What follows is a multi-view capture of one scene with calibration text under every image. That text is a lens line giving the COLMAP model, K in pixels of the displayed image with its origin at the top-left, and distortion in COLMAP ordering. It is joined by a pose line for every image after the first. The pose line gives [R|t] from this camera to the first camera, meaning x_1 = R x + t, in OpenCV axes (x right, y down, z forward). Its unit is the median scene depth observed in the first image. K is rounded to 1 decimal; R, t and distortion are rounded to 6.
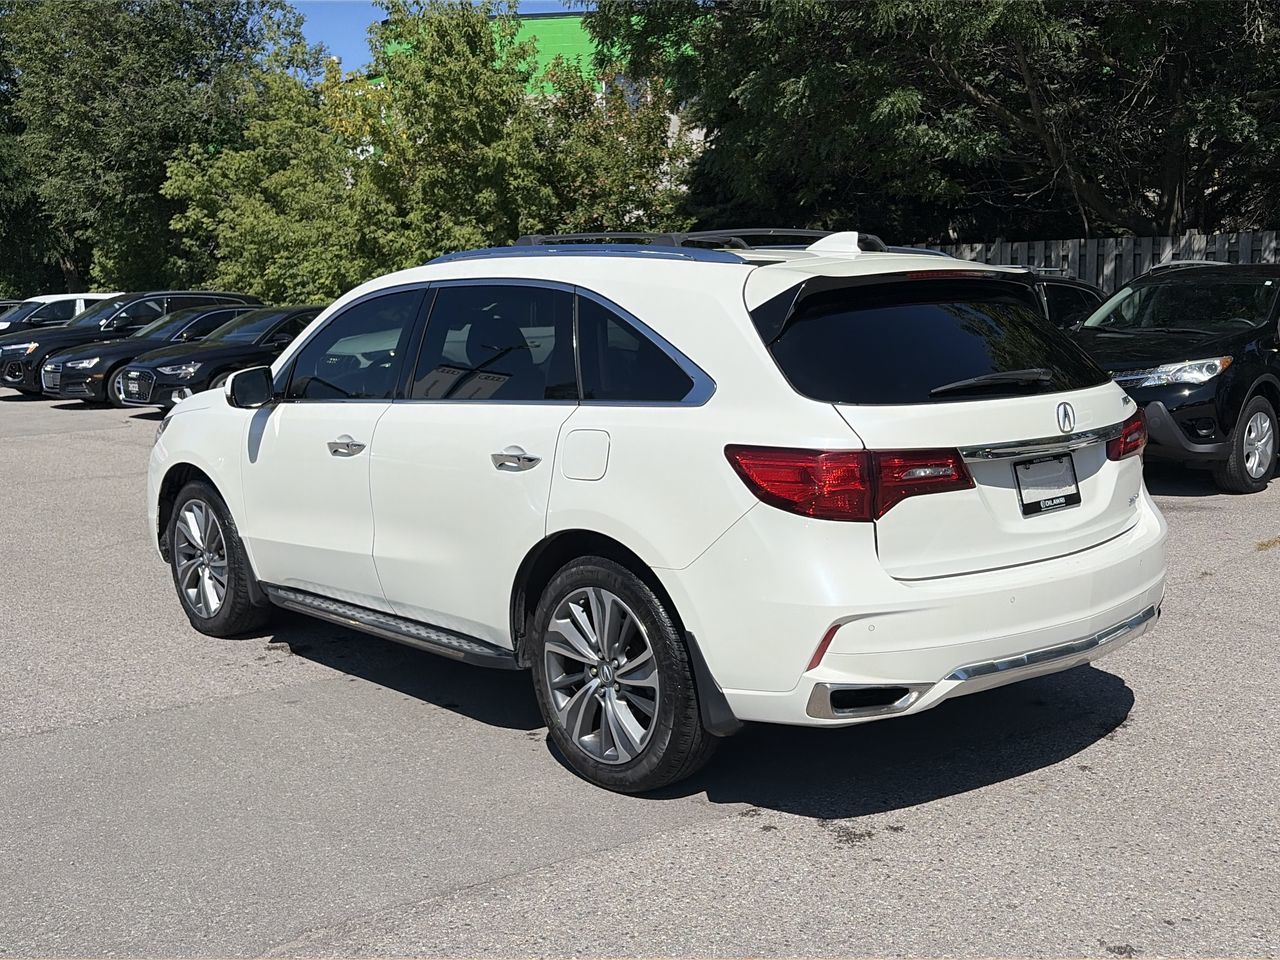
lens RADIAL K [[1390.8, 0, 639.0], [0, 1390.8, 475.1], [0, 0, 1]] dist [0.049927, 0.000000]
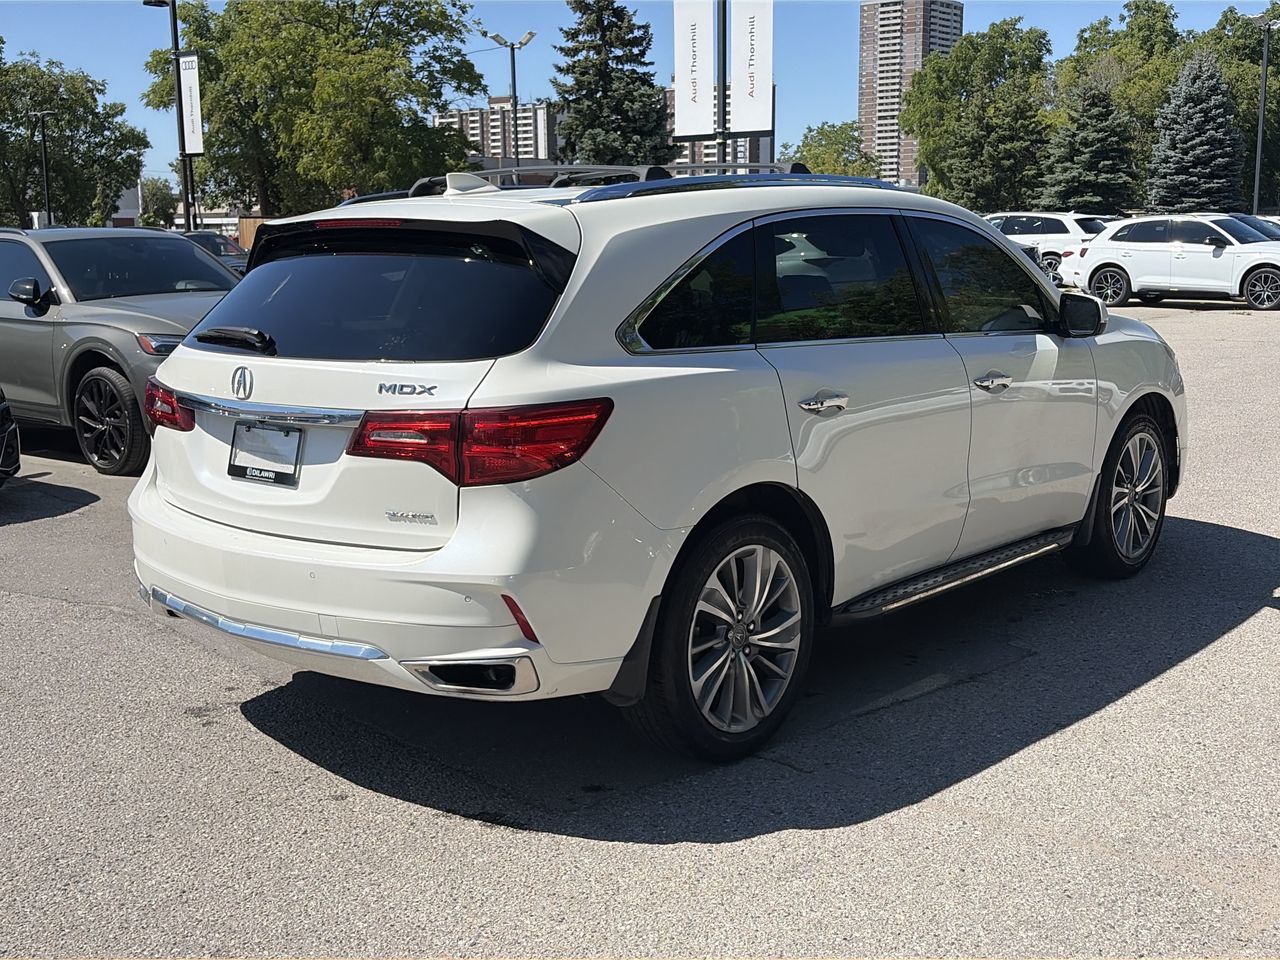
lens RADIAL K [[1448.0, 0, 639.6], [0, 1448.0, 481.5], [0, 0, 1]] dist [0.036334, 0.000000]
pose [[0.131656, 0.193888, -0.972149, 1.005287], [-0.120984, 0.976497, 0.178370, -0.141216], [0.983885, 0.094131, 0.152019, 0.870941]]
